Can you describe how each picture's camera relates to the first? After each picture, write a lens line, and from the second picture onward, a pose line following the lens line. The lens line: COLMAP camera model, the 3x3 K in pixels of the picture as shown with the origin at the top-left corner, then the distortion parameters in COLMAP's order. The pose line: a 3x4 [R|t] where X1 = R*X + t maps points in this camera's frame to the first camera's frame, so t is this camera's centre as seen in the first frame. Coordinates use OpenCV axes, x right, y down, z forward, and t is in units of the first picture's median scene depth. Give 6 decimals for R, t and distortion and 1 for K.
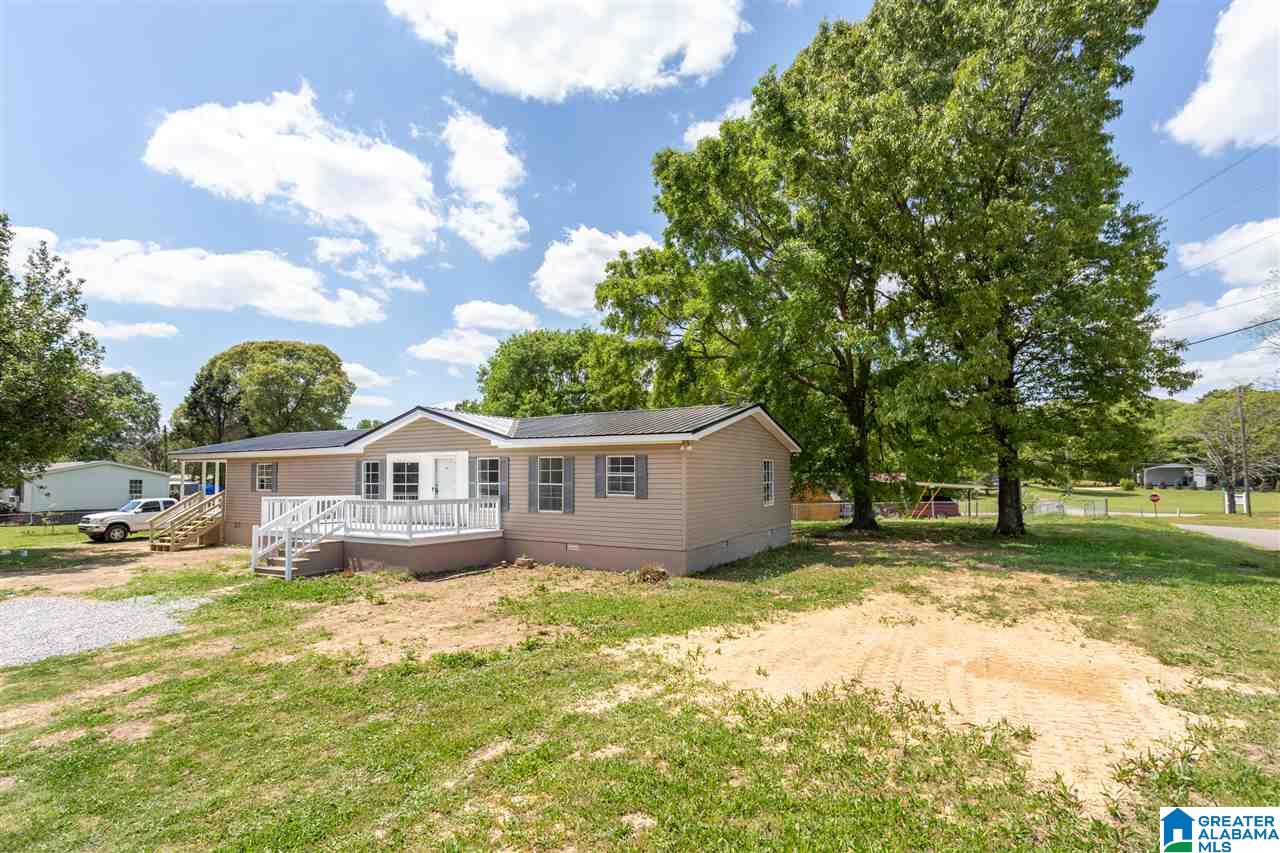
lens RADIAL K [[618.8, 0, 631.2], [0, 618.8, 421.0], [0, 0, 1]] dist [0.020002, -0.002600]
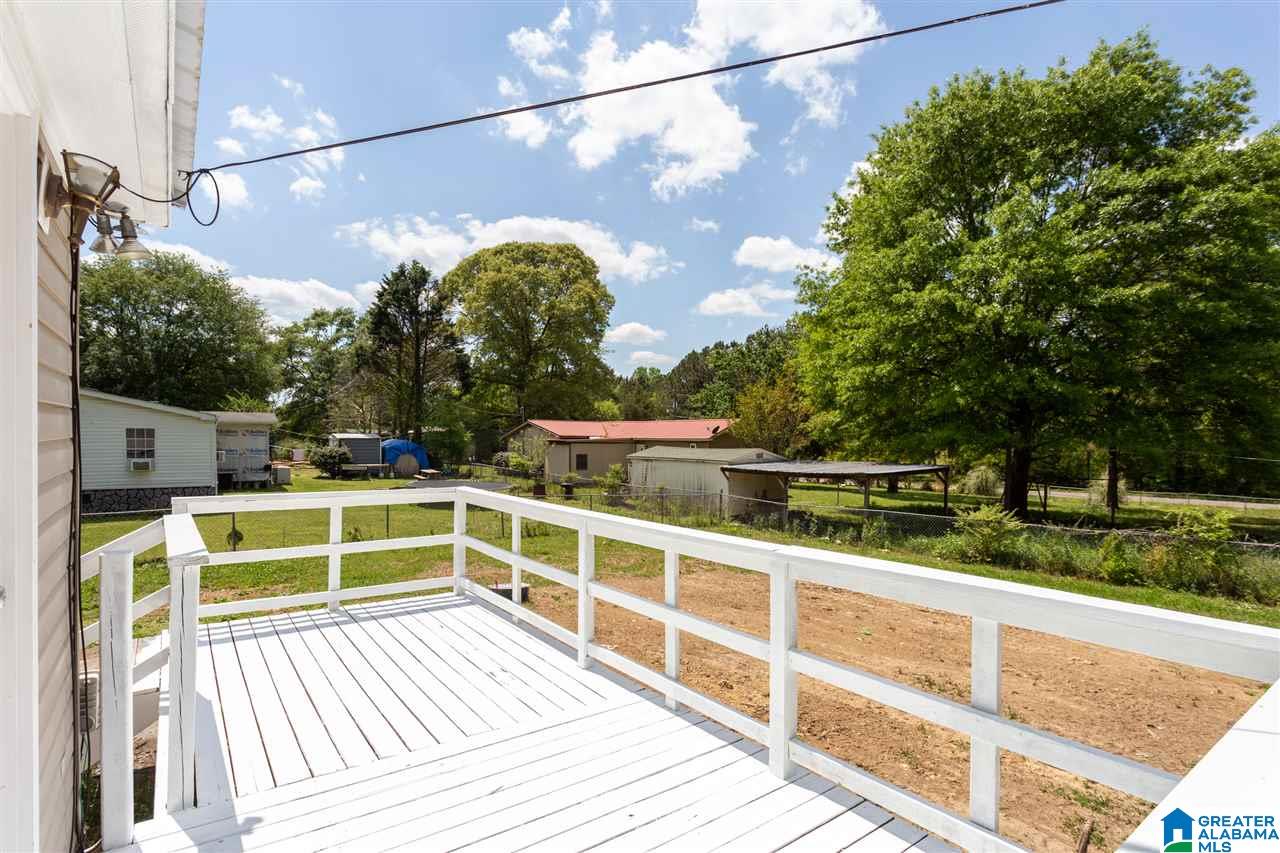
lens RADIAL K [[618.8, 0, 638.1], [0, 618.8, 429.3], [0, 0, 1]] dist [0.020002, -0.002600]
pose [[0.912028, 0.006715, -0.410073, -0.141402], [0.027466, 0.996621, 0.077407, 0.036326], [0.409207, -0.081861, 0.908762, 0.385841]]
